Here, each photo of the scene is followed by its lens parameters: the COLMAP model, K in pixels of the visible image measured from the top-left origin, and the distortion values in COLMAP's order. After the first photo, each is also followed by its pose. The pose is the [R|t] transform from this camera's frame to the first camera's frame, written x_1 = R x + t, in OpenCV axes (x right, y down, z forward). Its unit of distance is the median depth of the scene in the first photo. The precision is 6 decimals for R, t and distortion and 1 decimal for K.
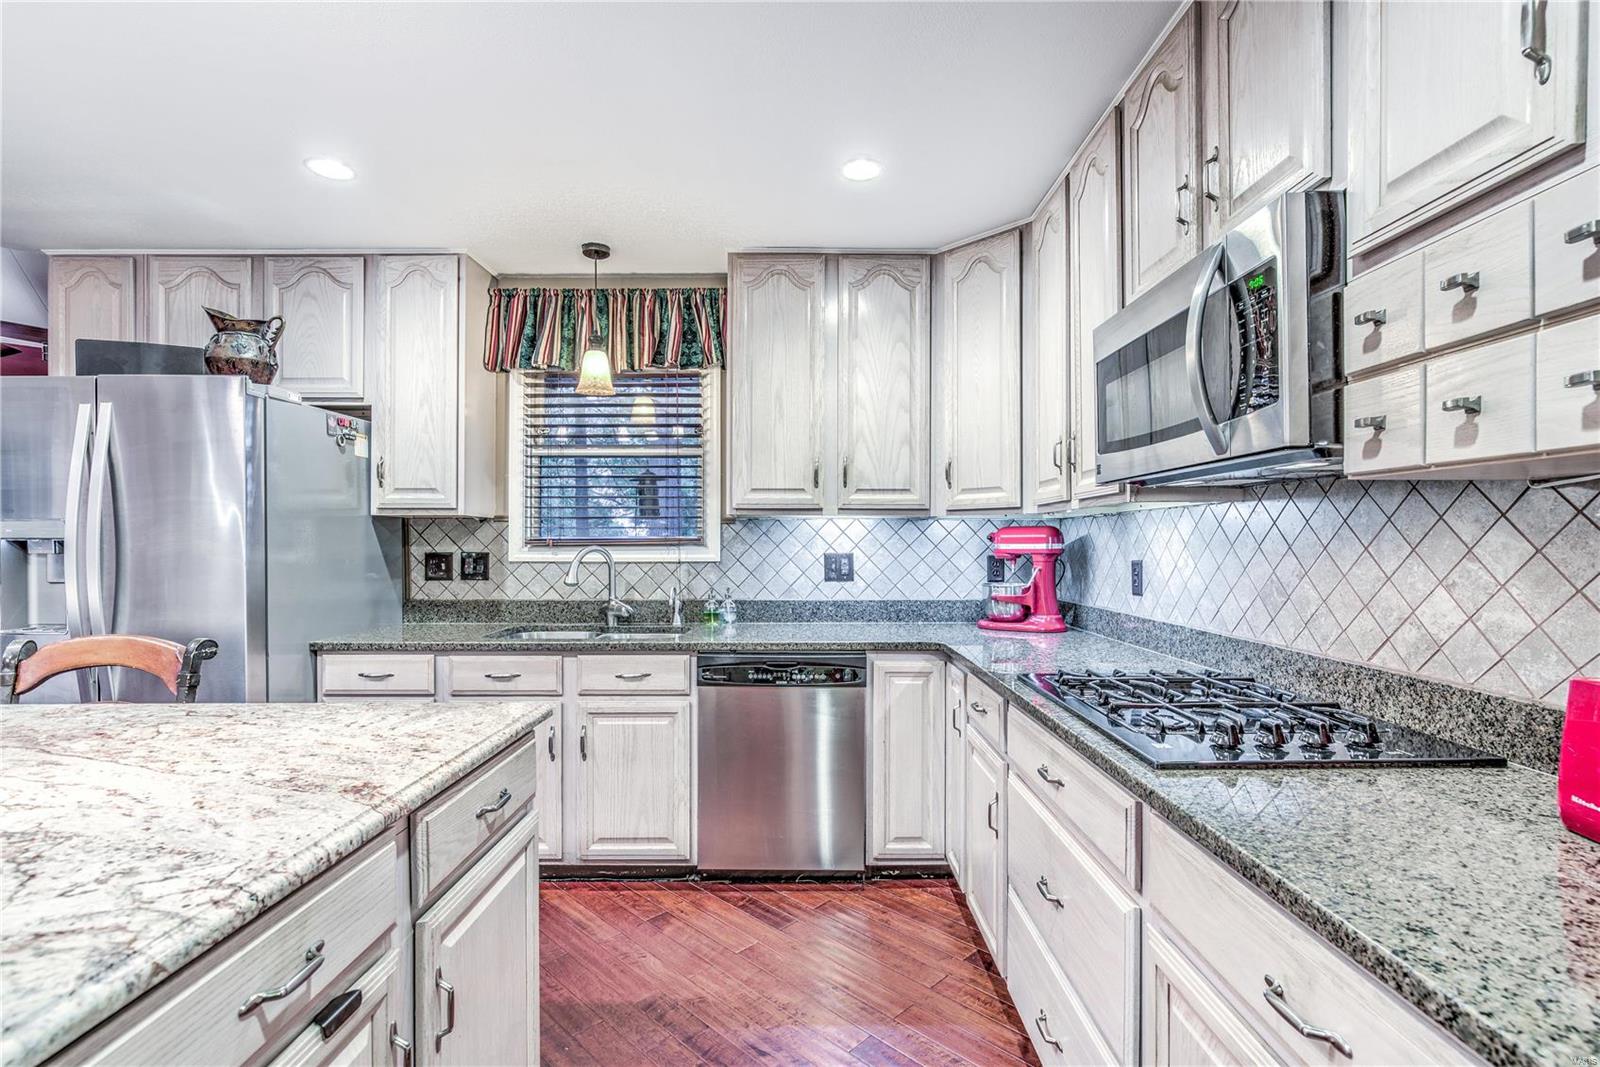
lens RADIAL K [[742.6, 0, 801.0], [0, 742.6, 545.3], [0, 0, 1]] dist [-0.010033, 0.000377]
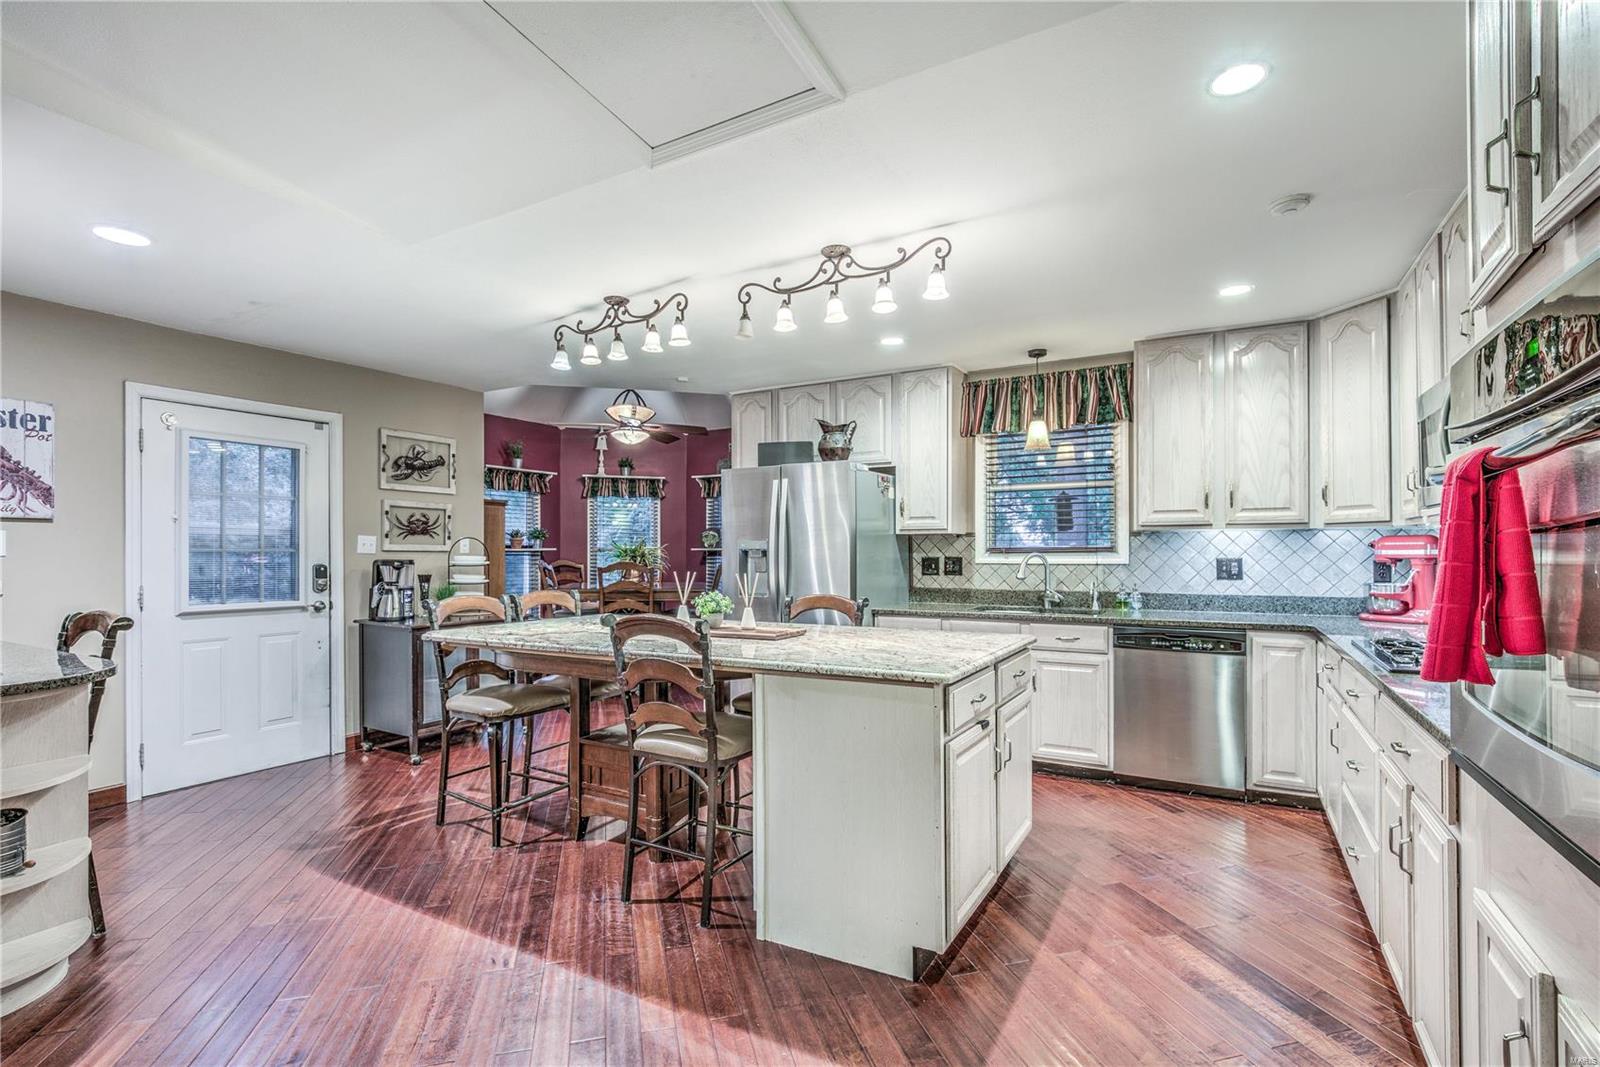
lens RADIAL K [[742.6, 0, 808.8], [0, 742.6, 549.2], [0, 0, 1]] dist [-0.010033, 0.000377]
pose [[0.873361, -0.004440, -0.487053, 0.043584], [0.002443, 0.999986, -0.004734, -0.000069], [0.487067, 0.002945, 0.873360, -0.507572]]
